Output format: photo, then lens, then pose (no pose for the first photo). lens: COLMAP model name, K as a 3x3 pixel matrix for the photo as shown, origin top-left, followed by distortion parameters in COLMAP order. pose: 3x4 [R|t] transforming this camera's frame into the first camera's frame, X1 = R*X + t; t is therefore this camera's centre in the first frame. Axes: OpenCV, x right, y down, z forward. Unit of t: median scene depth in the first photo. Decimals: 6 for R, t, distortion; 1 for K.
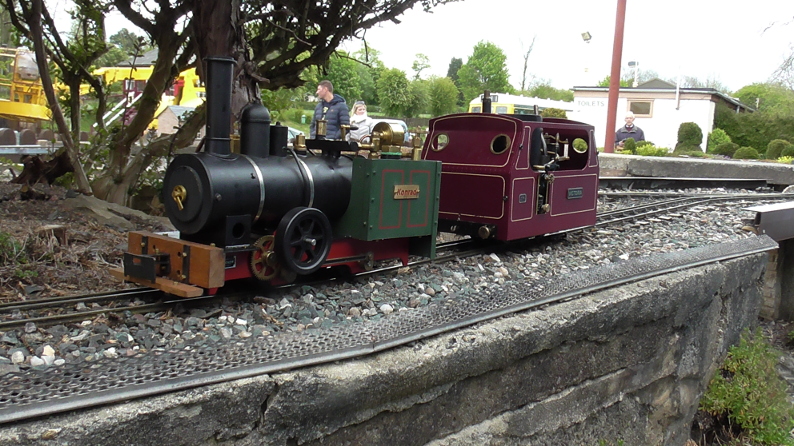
lens RADIAL K [[748.4, 0, 397.0], [0, 748.4, 223.0], [0, 0, 1]] dist [-0.005707, 0.007940]
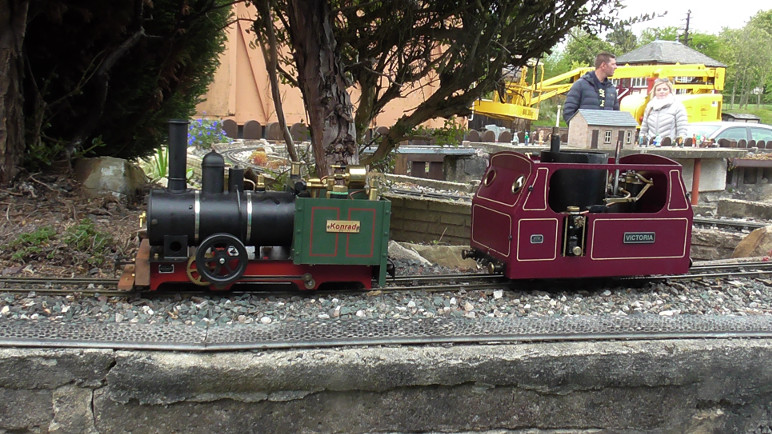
lens RADIAL K [[727.7, 0, 386.0], [0, 727.7, 217.0], [0, 0, 1]] dist [-0.005707, 0.007940]
pose [[0.811147, 0.075843, -0.579904, 0.892736], [-0.078486, 0.996703, 0.020570, -0.104355], [0.579553, 0.028829, 0.814425, 0.131232]]
